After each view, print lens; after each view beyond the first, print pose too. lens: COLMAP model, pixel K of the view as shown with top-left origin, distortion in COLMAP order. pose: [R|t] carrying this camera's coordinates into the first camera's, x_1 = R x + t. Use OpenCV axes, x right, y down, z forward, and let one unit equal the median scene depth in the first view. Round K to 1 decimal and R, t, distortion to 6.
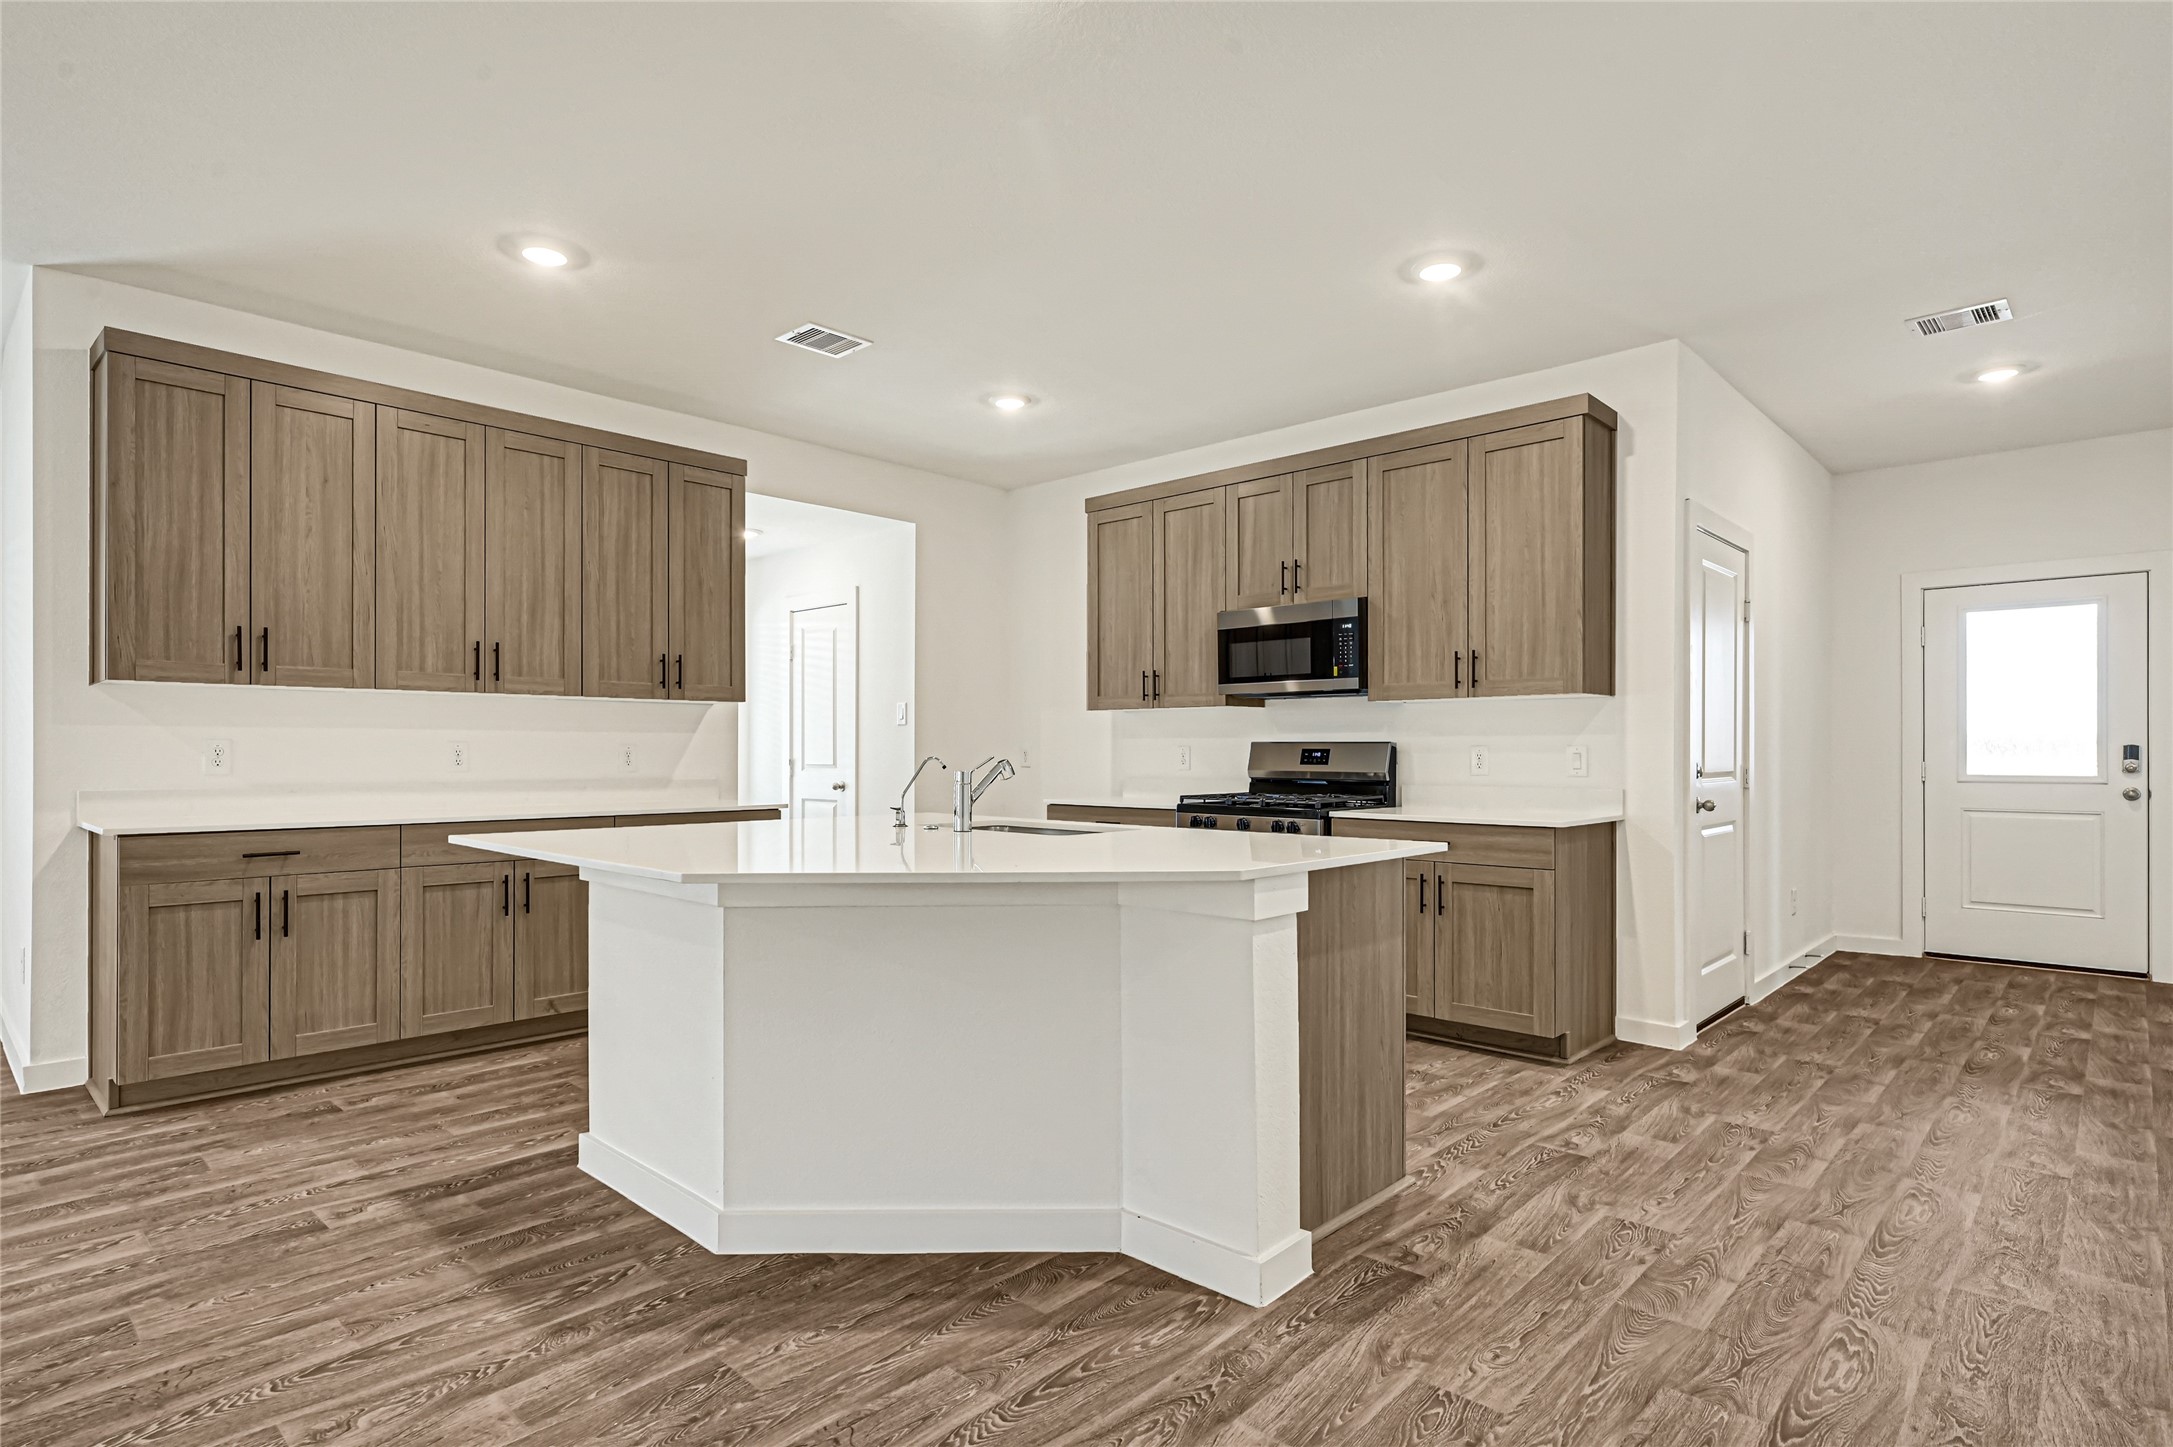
lens RADIAL K [[1132.8, 0, 1086.6], [0, 1132.8, 750.8], [0, 0, 1]] dist [0.000428, -0.001575]
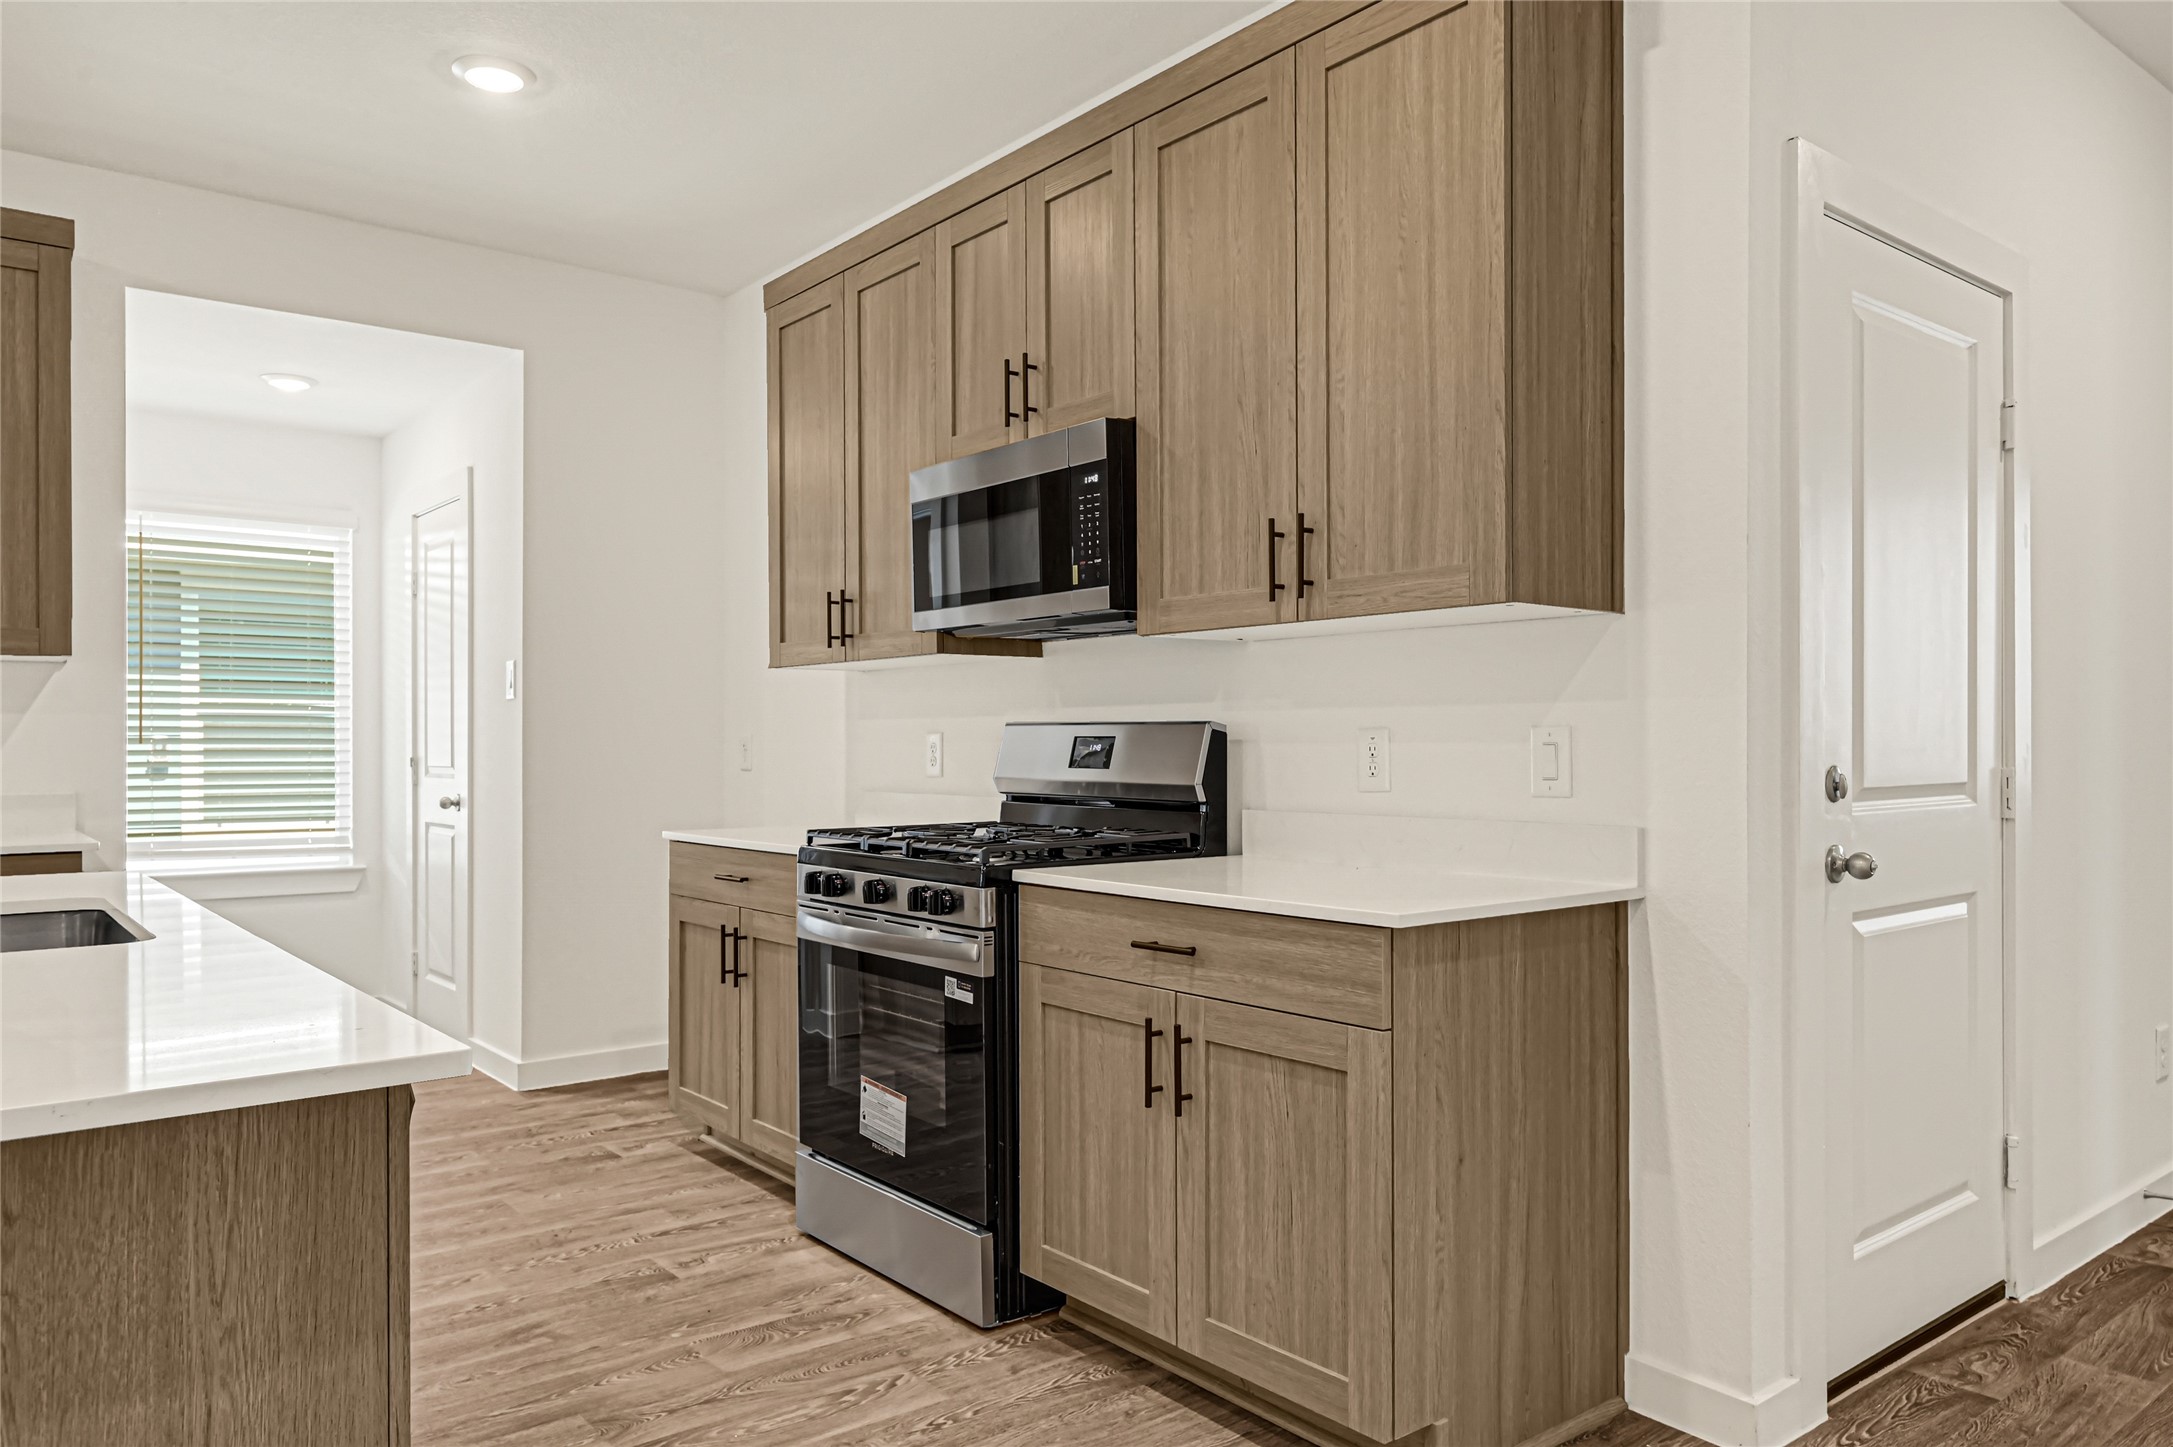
lens RADIAL K [[1481.6, 0, 1093.0], [0, 1481.6, 744.4], [0, 0, 1]] dist [-0.000223, 0.001566]
pose [[0.989942, -0.003410, -0.141434, 0.322893], [0.003702, 0.999992, 0.001805, 0.000684], [0.141427, -0.002310, 0.989946, 0.385435]]
